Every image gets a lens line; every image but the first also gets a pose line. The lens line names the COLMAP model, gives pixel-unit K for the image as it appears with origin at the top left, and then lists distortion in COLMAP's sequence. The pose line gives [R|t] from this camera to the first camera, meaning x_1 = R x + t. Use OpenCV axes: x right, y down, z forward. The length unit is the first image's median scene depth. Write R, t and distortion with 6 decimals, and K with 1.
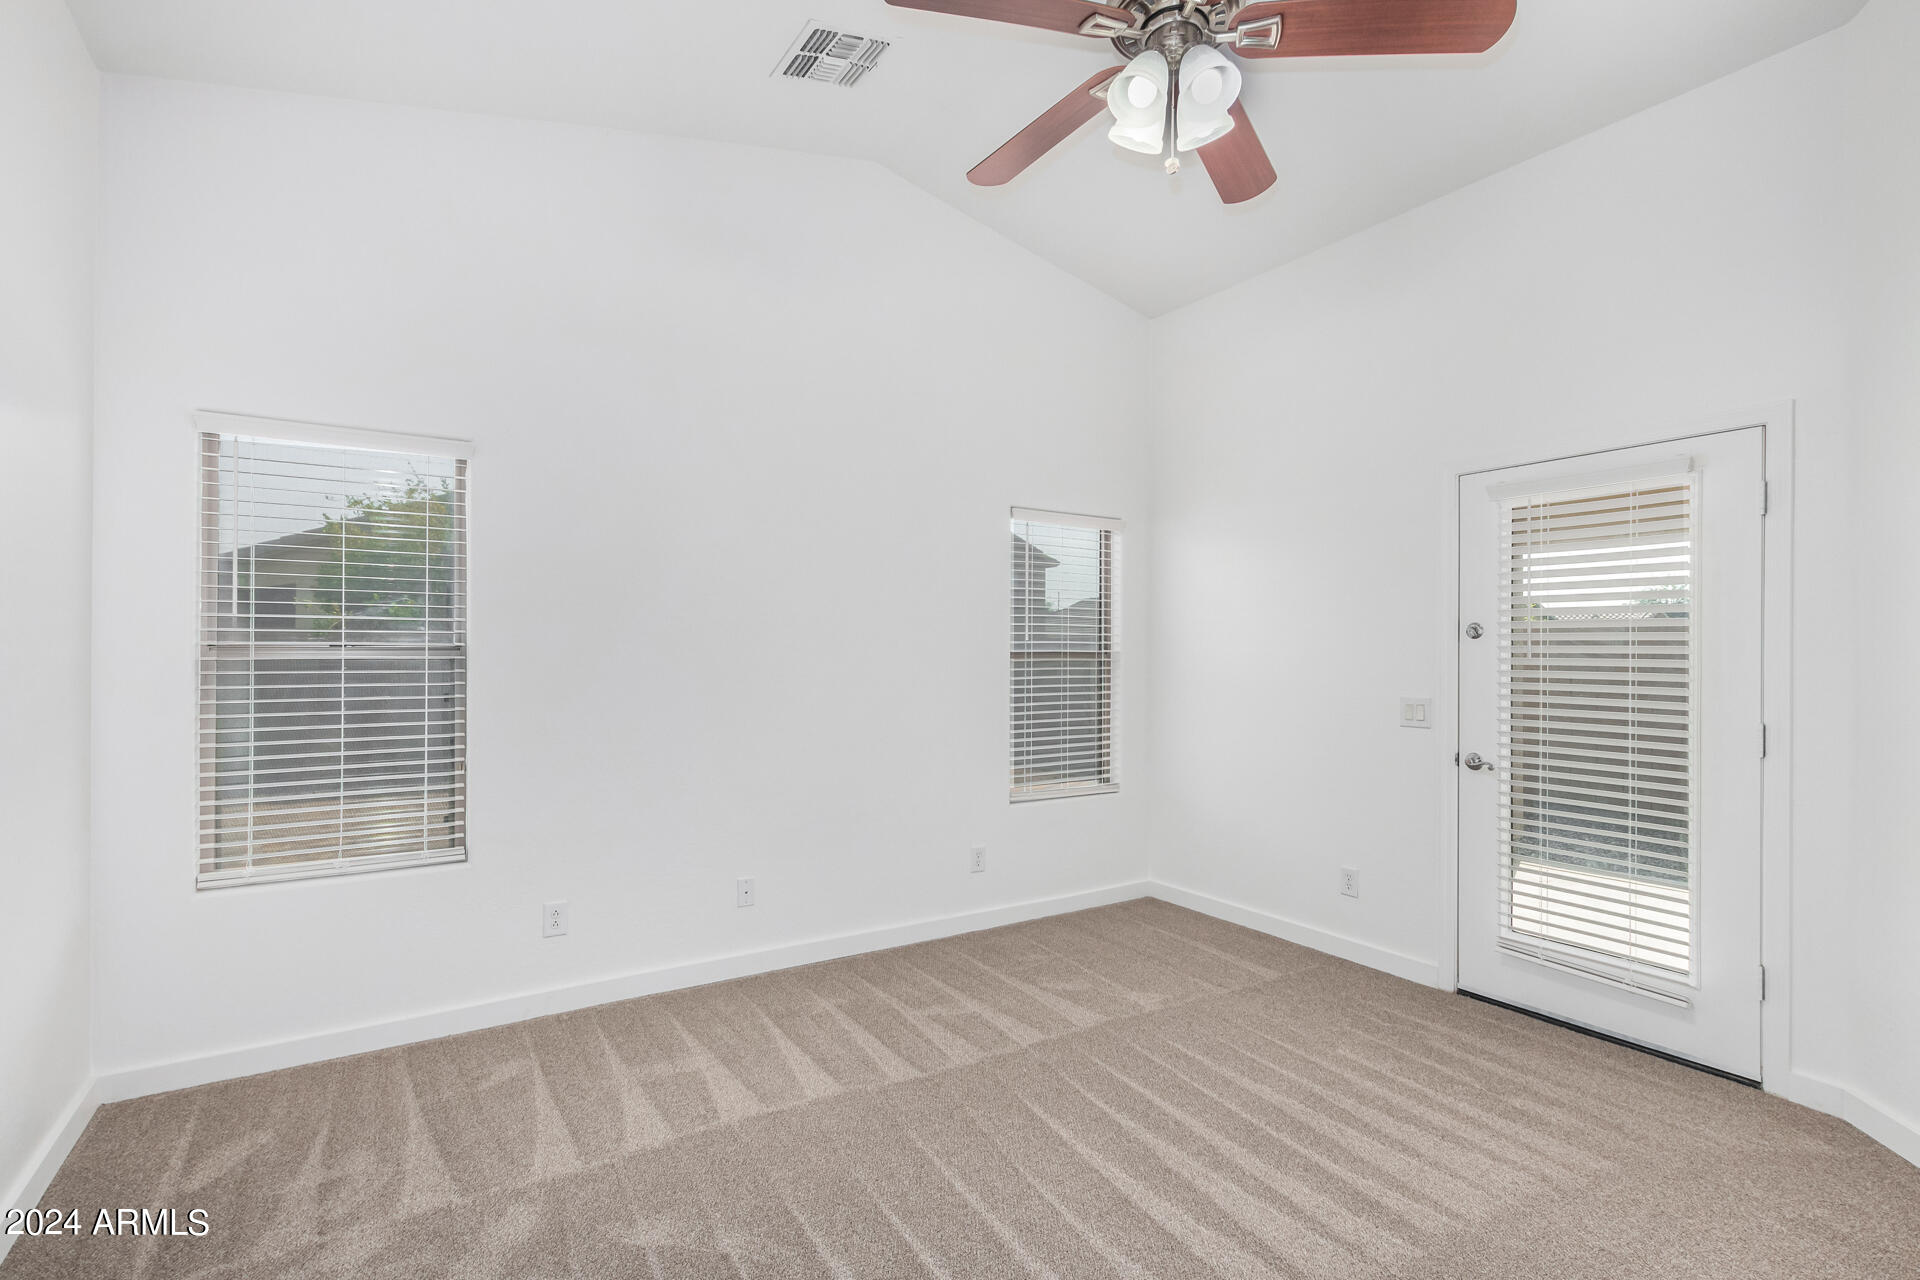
lens RADIAL K [[884.4, 0, 973.0], [0, 884.4, 651.6], [0, 0, 1]] dist [0.006238, -0.003126]
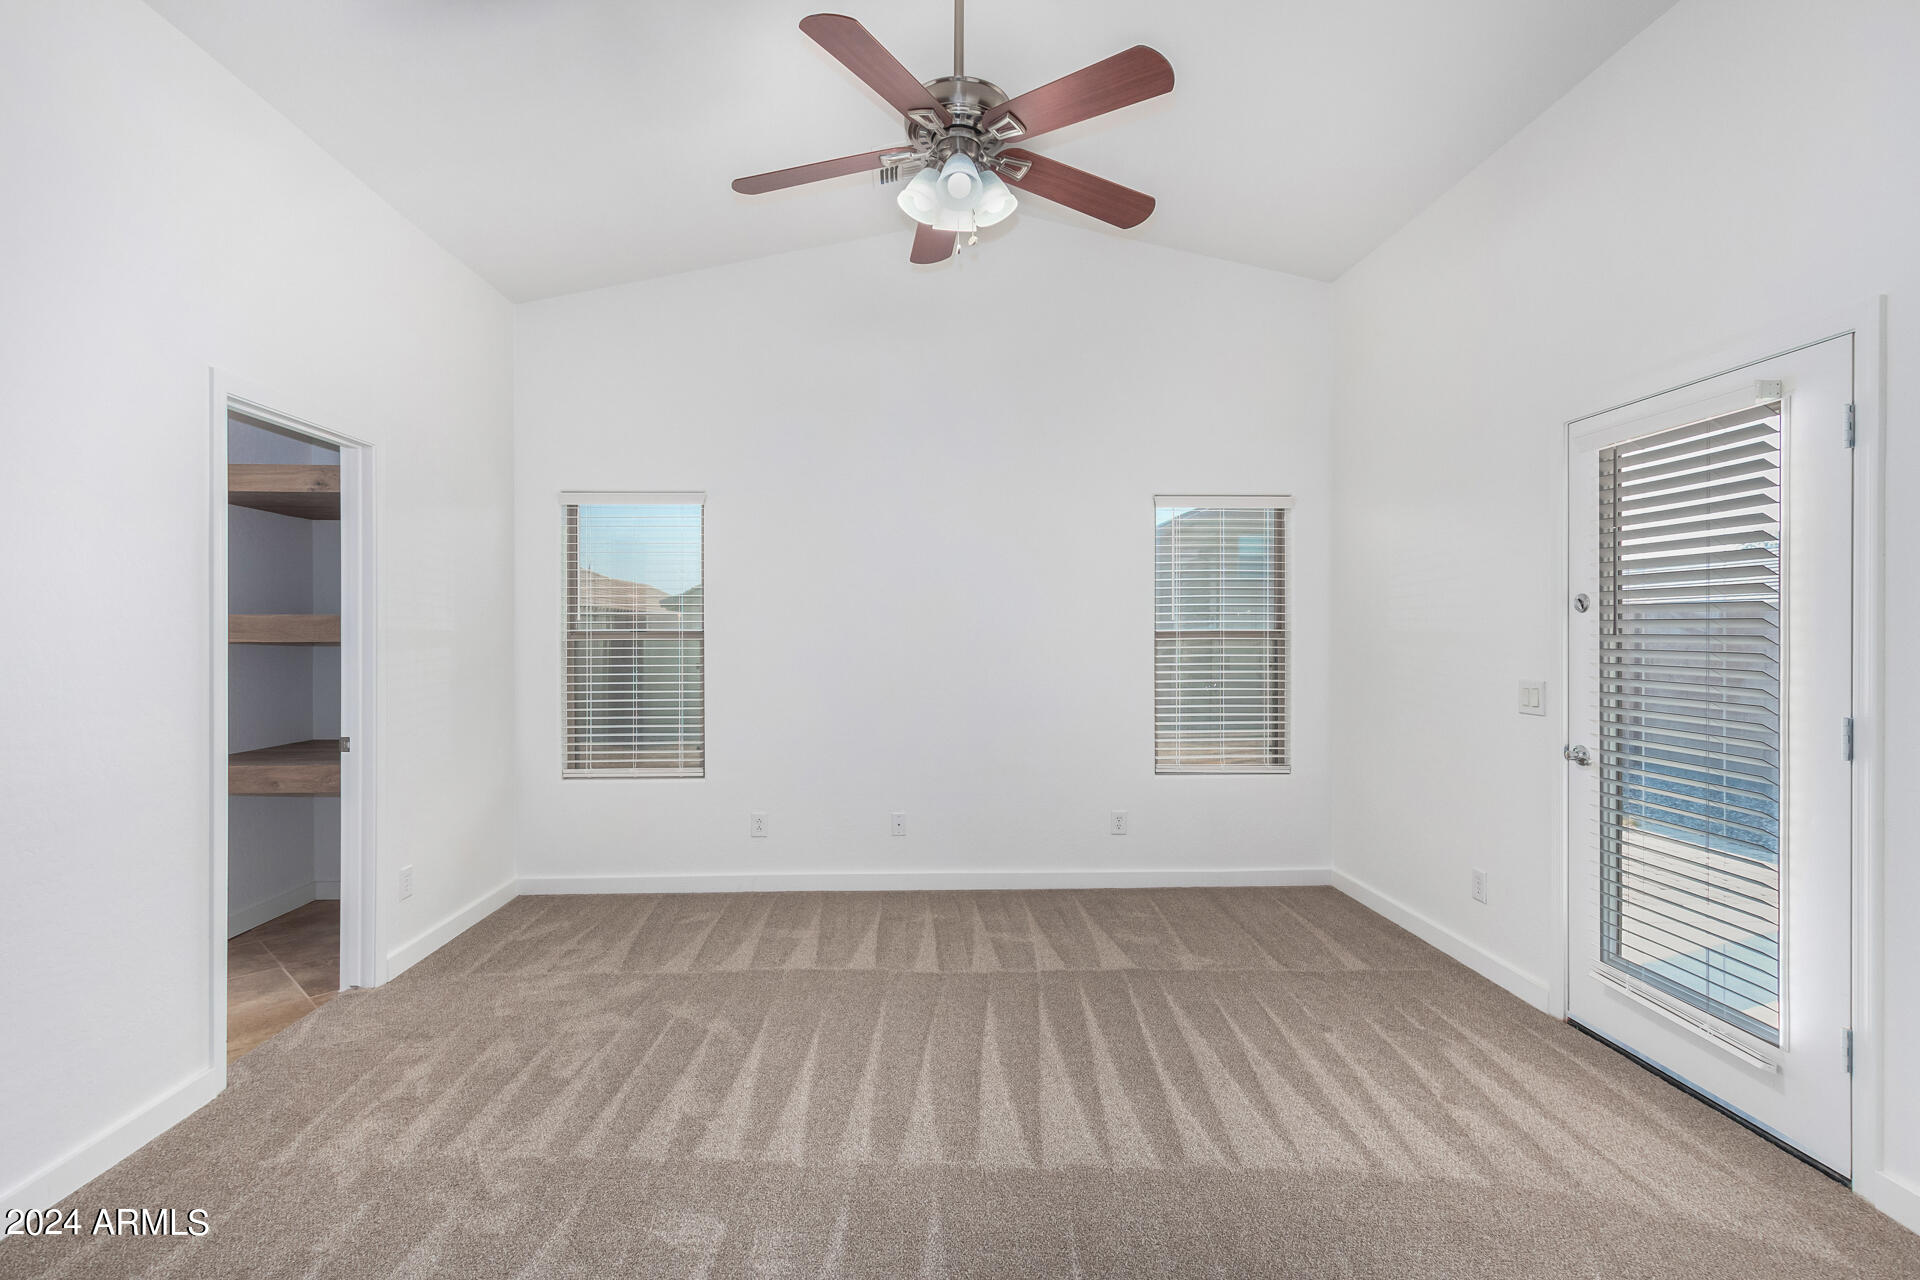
lens RADIAL K [[884.4, 0, 942.7], [0, 884.4, 629.4], [0, 0, 1]] dist [0.006238, -0.003126]
pose [[0.859007, -0.009936, -0.511867, 0.568616], [0.007740, 0.999949, -0.006422, 0.003484], [0.511905, 0.001554, 0.859041, -0.067211]]
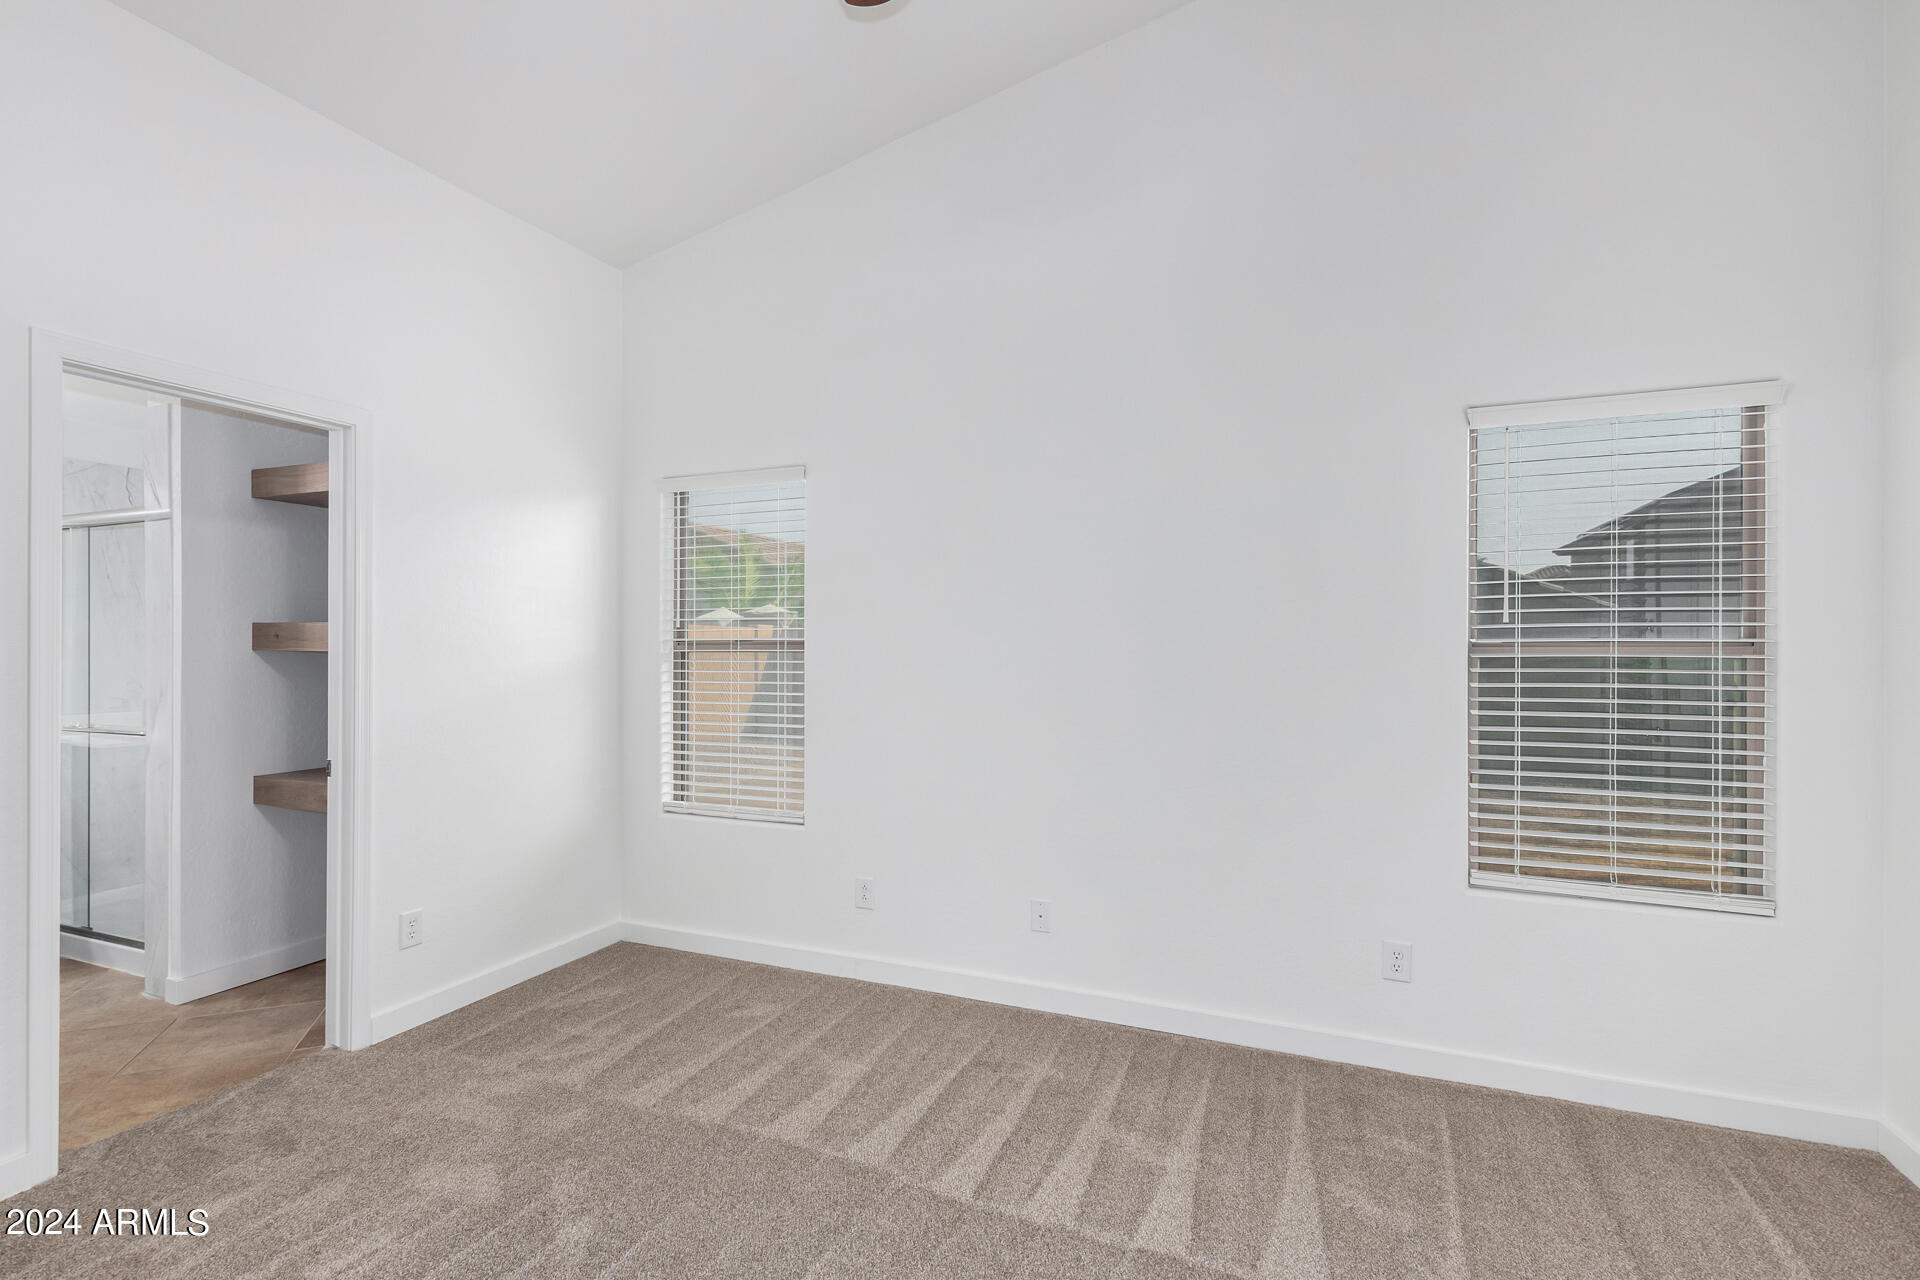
lens RADIAL K [[884.4, 0, 934.3], [0, 884.4, 645.7], [0, 0, 1]] dist [0.006238, -0.003126]
pose [[0.556108, -0.005411, -0.831092, 0.538978], [0.003198, 0.999985, -0.004370, 0.005922], [0.831104, -0.000227, 0.556118, 0.532601]]
